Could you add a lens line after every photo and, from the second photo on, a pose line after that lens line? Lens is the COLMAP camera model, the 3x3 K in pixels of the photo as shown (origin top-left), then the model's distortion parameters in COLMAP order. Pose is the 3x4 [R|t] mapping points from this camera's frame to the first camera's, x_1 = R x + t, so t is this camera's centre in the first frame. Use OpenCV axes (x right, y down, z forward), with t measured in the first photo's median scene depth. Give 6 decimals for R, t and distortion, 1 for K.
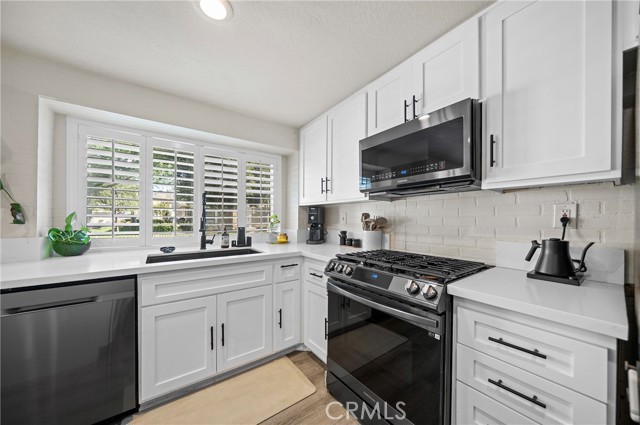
lens RADIAL K [[222.3, 0, 320.5], [0, 222.3, 218.5], [0, 0, 1]] dist [0.000824, 0.000145]
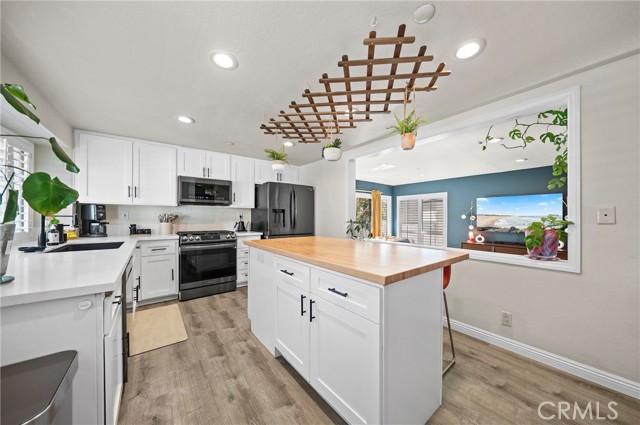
lens RADIAL K [[222.3, 0, 320.5], [0, 222.3, 218.5], [0, 0, 1]] dist [0.000824, 0.000145]
pose [[-0.035768, -0.012732, 0.999279, -1.619713], [-0.011920, 0.999853, 0.012312, -0.013519], [-0.999289, -0.011471, -0.035915, -0.149356]]
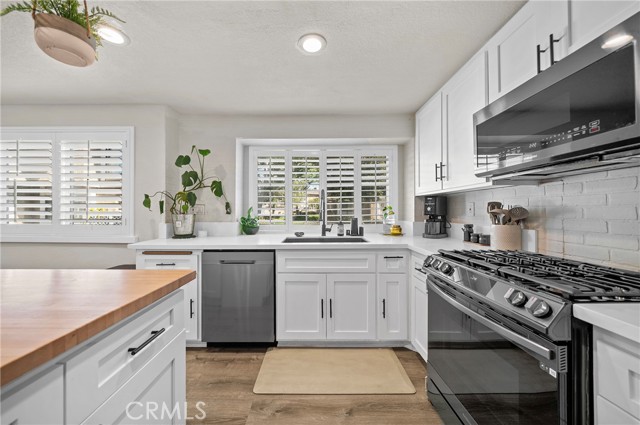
lens RADIAL K [[226.9, 0, 314.3], [0, 226.9, 208.6], [0, 0, 1]] dist [0.000456, 0.000030]
pose [[0.804709, -0.011122, -0.593565, 0.173936], [0.006896, 0.999932, -0.009388, 0.002103], [0.593629, 0.003462, 0.804731, -0.020922]]
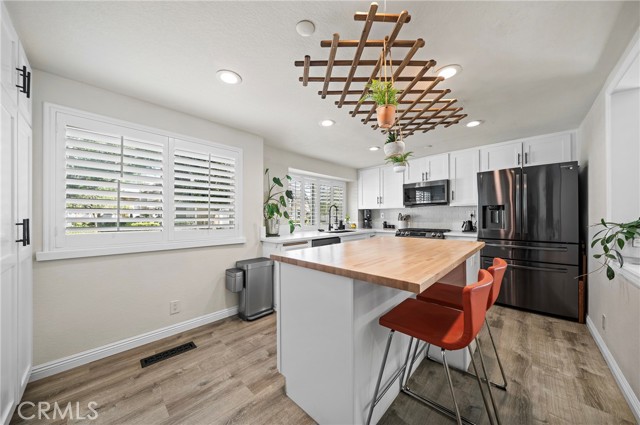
lens RADIAL K [[217.7, 0, 315.3], [0, 217.7, 216.1], [0, 0, 1]] dist [-0.000158, -0.000003]
pose [[0.986678, -0.011366, 0.162287, -1.076154], [0.011285, 0.999935, 0.001424, -0.006010], [-0.162293, 0.000427, 0.986743, -1.133733]]
